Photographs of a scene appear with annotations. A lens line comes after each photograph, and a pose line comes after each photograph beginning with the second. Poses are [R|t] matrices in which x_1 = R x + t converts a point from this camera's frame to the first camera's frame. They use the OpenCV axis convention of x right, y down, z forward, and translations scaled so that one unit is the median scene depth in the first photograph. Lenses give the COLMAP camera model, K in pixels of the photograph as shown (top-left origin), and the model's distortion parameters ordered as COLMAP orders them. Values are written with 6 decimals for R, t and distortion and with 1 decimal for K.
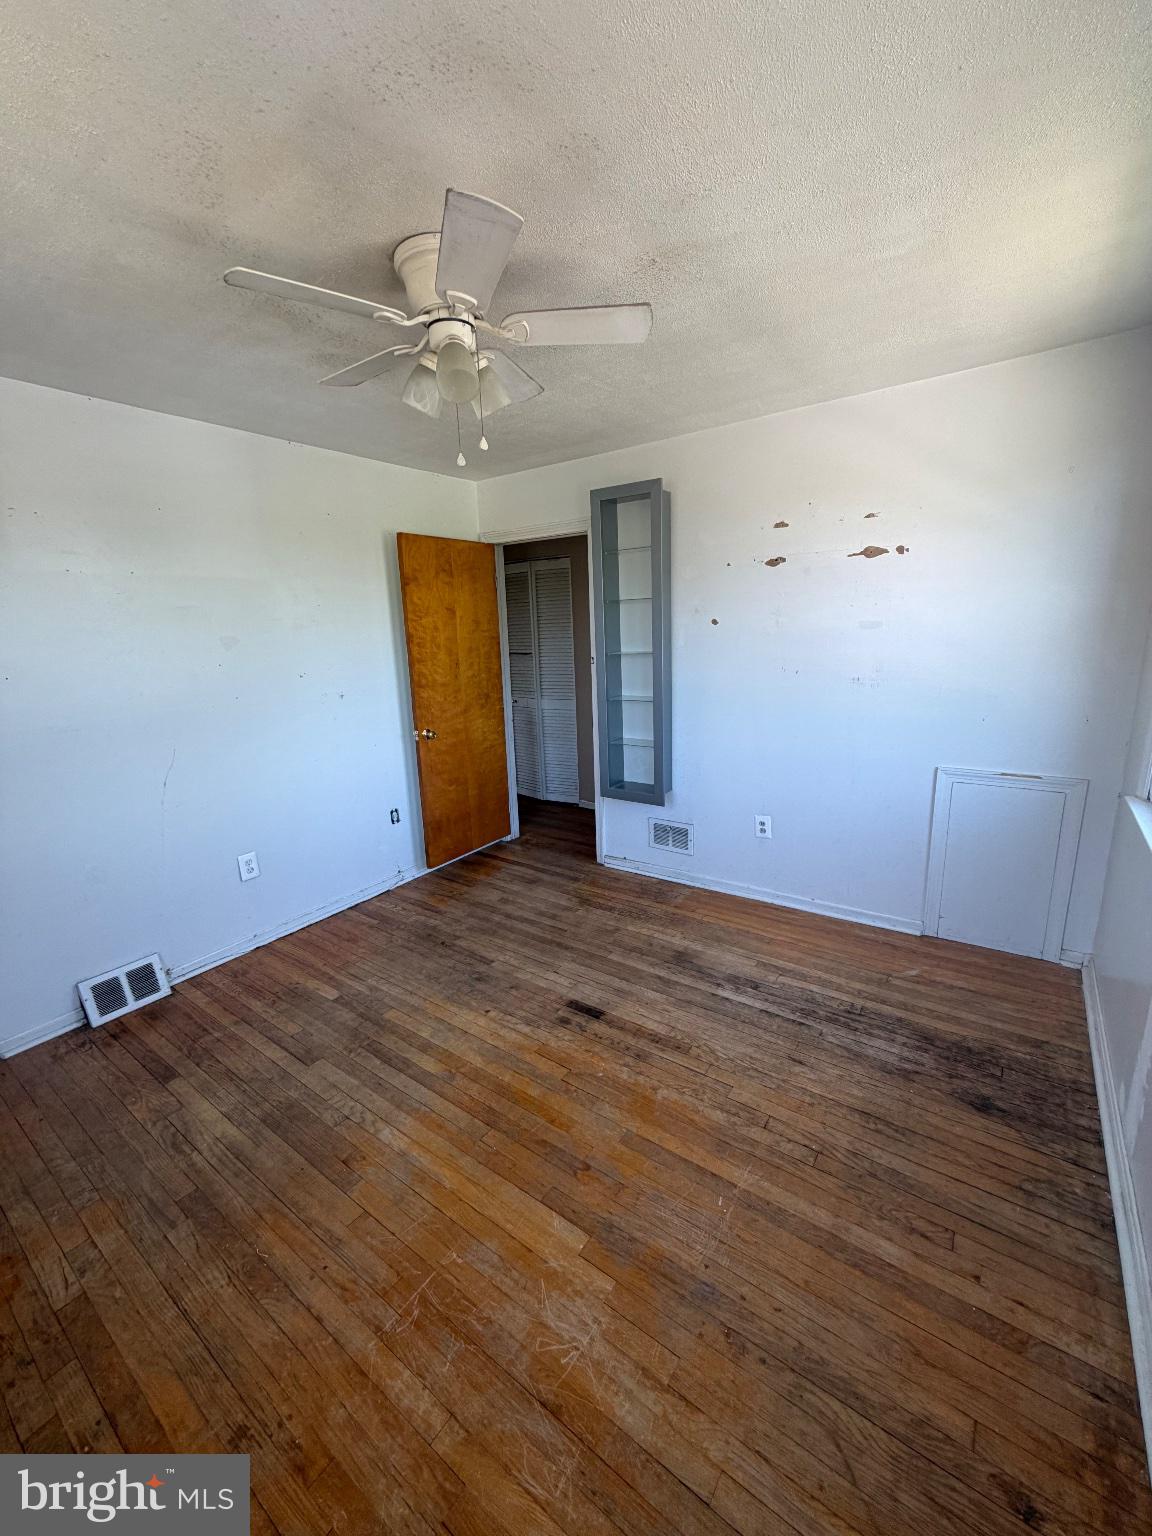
lens RADIAL K [[615.4, 0, 575.5], [0, 615.4, 766.0], [0, 0, 1]] dist [0.001799, -0.000138]
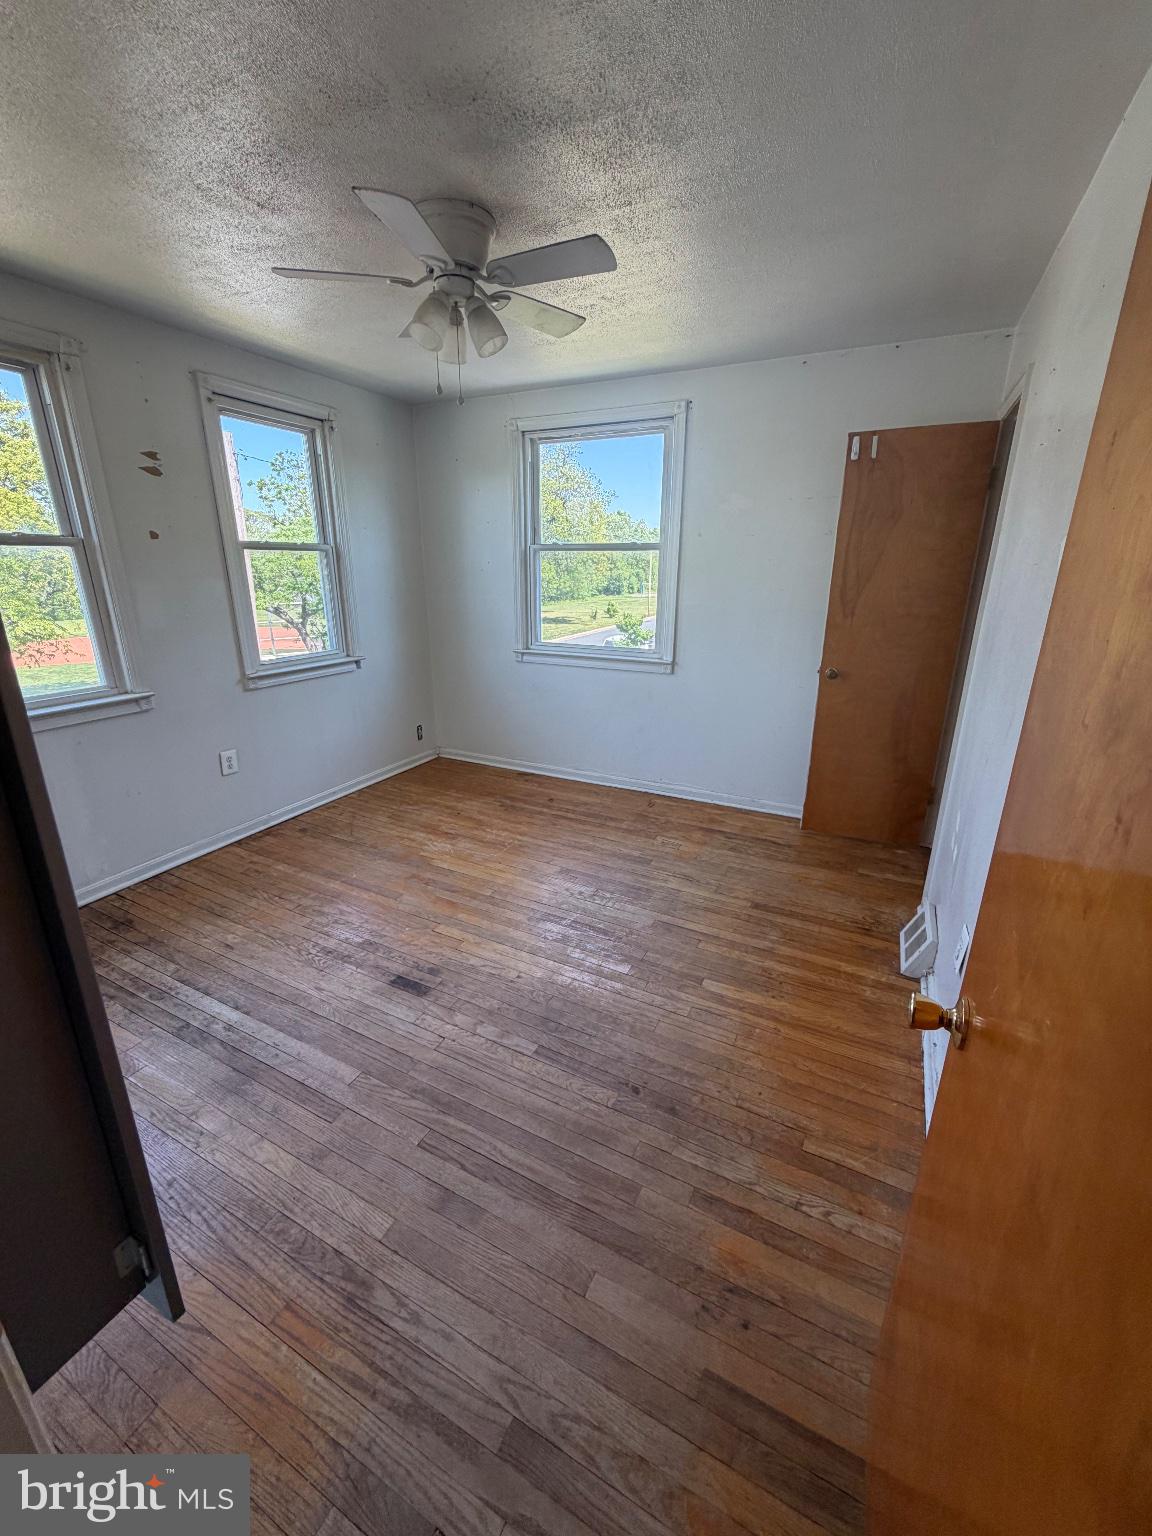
lens RADIAL K [[615.4, 0, 575.5], [0, 615.4, 766.0], [0, 0, 1]] dist [0.001799, -0.000138]
pose [[-0.987586, 0.081164, -0.134484, -0.134662], [-0.002129, 0.849164, 0.528125, -0.371536], [0.157063, 0.521856, -0.838450, 1.701617]]
